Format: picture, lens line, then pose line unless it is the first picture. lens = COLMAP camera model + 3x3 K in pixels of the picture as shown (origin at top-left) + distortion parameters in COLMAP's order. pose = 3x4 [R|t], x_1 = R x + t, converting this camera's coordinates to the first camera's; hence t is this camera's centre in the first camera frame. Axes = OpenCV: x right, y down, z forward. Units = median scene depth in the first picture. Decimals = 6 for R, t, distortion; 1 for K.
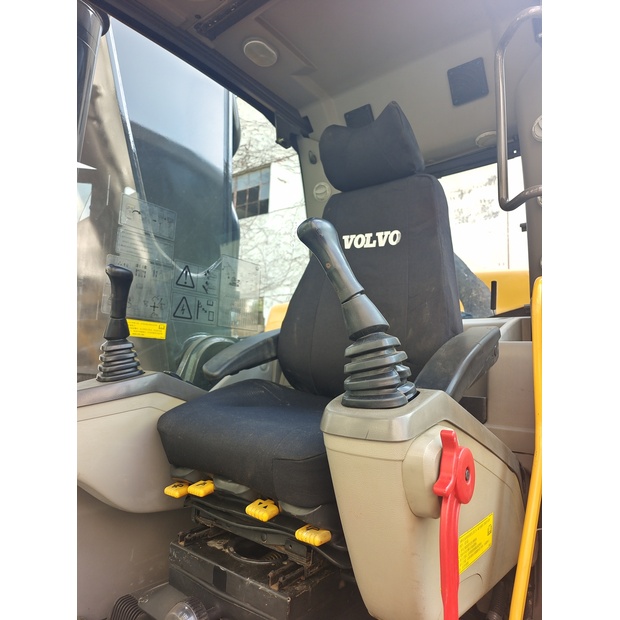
lens RADIAL K [[417.2, 0, 307.3], [0, 417.2, 312.9], [0, 0, 1]] dist [0.055553, -0.031160]
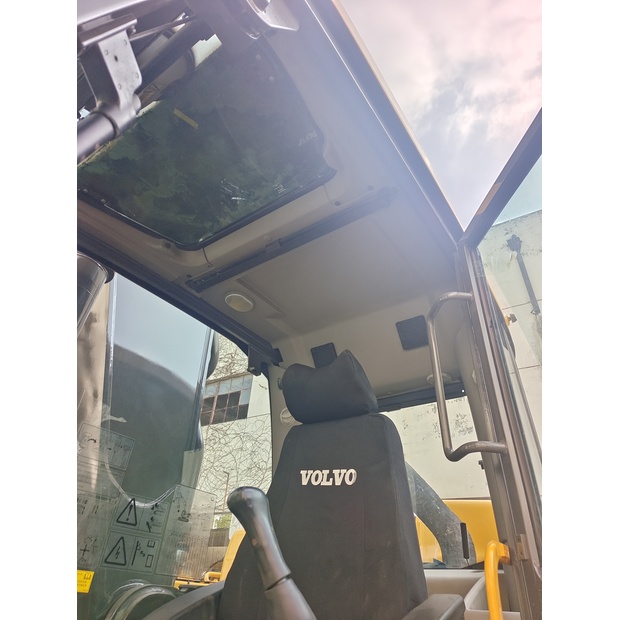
lens RADIAL K [[417.2, 0, 313.3], [0, 417.2, 311.8], [0, 0, 1]] dist [0.055553, -0.031160]
pose [[0.998350, 0.046528, 0.033654, 0.059690], [-0.026784, 0.895722, -0.443807, -0.074542], [-0.050794, 0.442173, 0.895490, -0.048209]]
